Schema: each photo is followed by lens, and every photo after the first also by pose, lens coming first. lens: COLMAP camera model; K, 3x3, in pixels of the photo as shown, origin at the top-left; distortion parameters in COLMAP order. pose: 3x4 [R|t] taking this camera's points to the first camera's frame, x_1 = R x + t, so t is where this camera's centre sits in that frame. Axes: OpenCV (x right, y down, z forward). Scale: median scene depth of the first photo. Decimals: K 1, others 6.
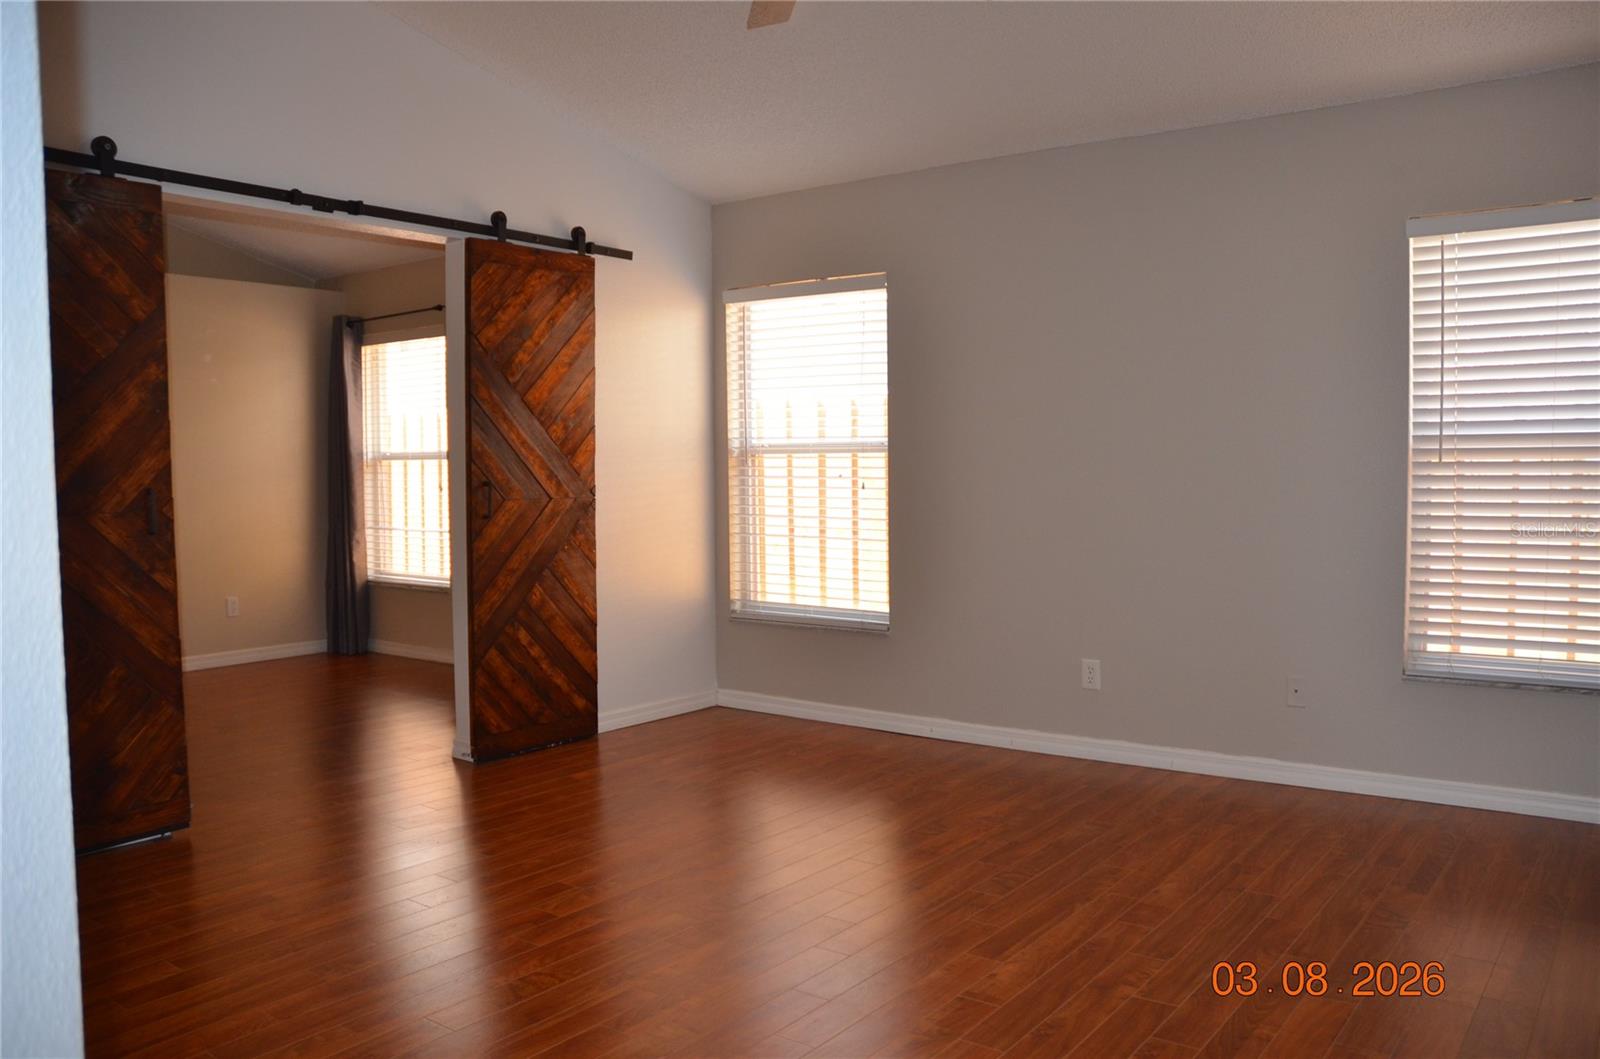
lens RADIAL K [[1251.2, 0, 808.3], [0, 1251.2, 518.6], [0, 0, 1]] dist [-0.157686, 0.138306]
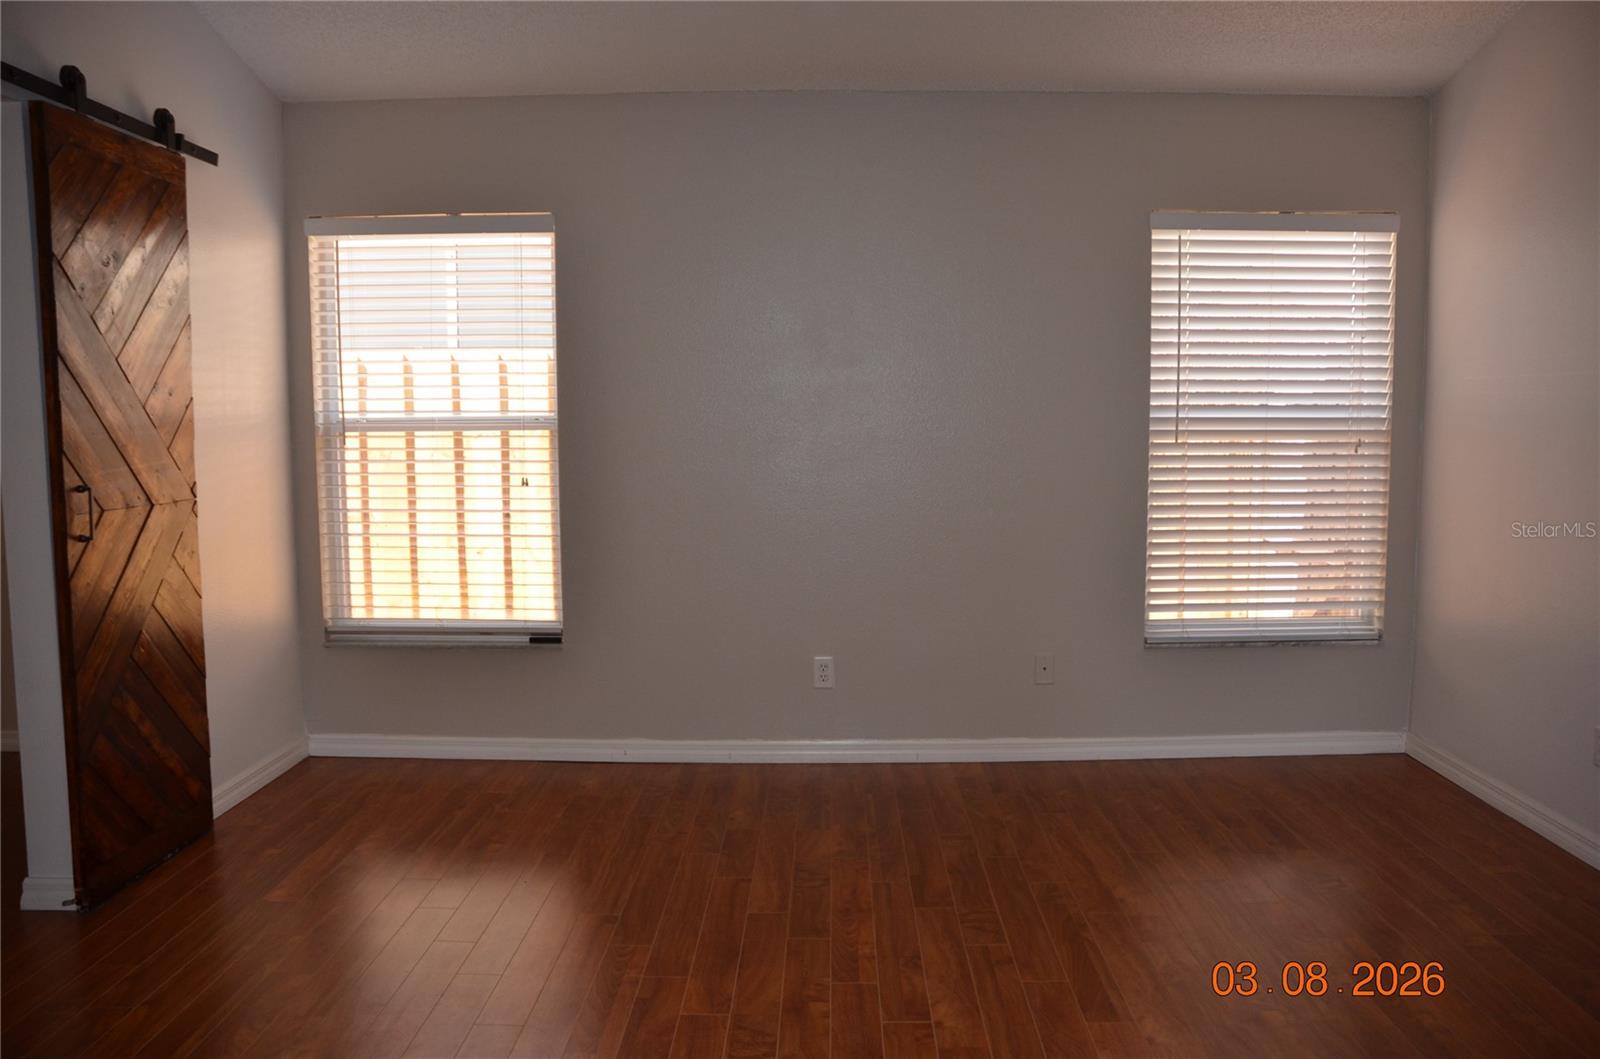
lens RADIAL K [[1251.2, 0, 814.1], [0, 1251.2, 523.3], [0, 0, 1]] dist [-0.157686, 0.138306]
pose [[0.808031, -0.049470, 0.587059, -0.293913], [0.023537, 0.998383, 0.051736, -0.030642], [-0.588669, -0.027987, 0.807889, 0.234294]]
